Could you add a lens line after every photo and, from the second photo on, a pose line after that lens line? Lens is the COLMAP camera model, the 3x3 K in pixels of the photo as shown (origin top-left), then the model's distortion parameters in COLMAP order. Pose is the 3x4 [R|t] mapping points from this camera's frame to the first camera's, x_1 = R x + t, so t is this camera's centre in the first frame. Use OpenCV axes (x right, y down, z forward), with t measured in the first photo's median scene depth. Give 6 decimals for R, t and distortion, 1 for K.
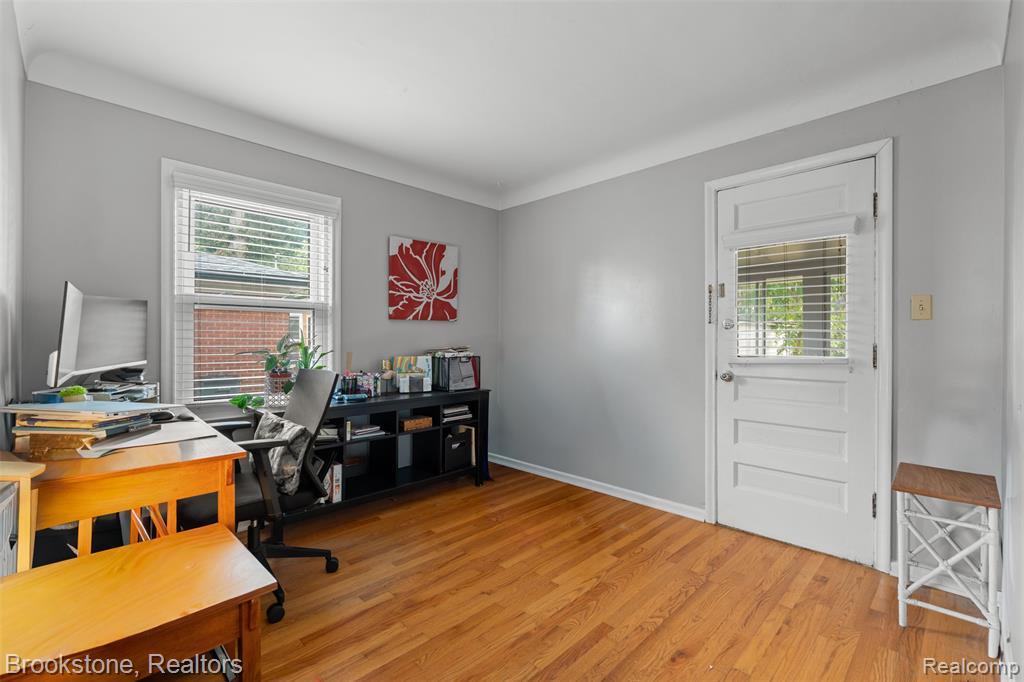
lens RADIAL K [[448.9, 0, 510.8], [0, 448.9, 339.7], [0, 0, 1]] dist [-0.008268, 0.001620]
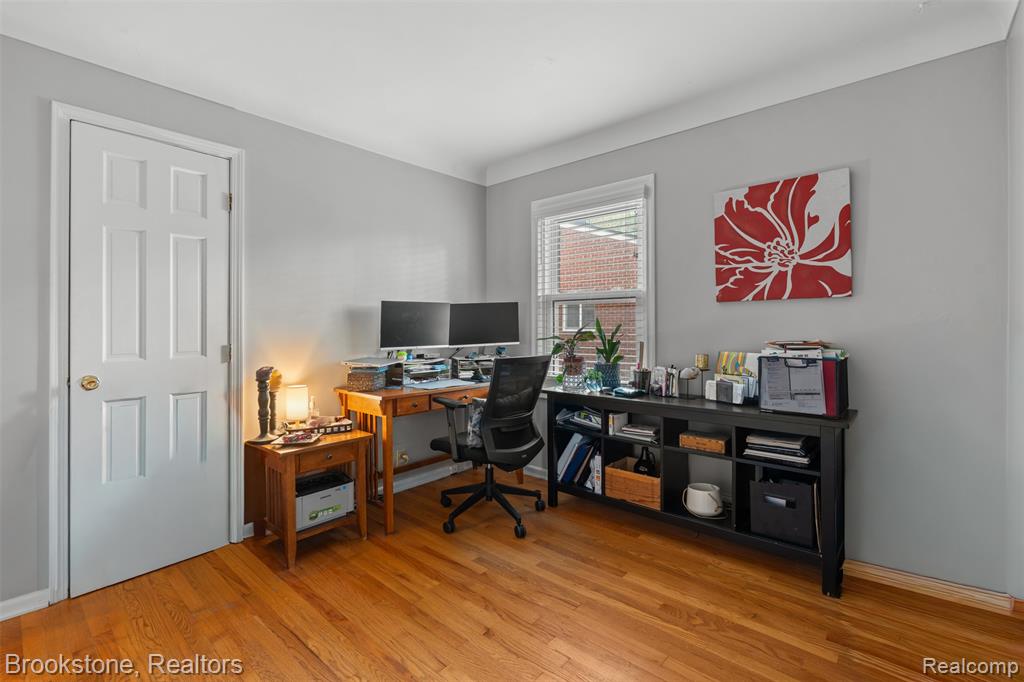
lens RADIAL K [[448.9, 0, 498.5], [0, 448.9, 324.0], [0, 0, 1]] dist [-0.008268, 0.001620]
pose [[0.059447, -0.006064, -0.998213, 0.462896], [0.000475, 0.999982, -0.006046, -0.003721], [0.998231, -0.000115, 0.059448, 0.570564]]
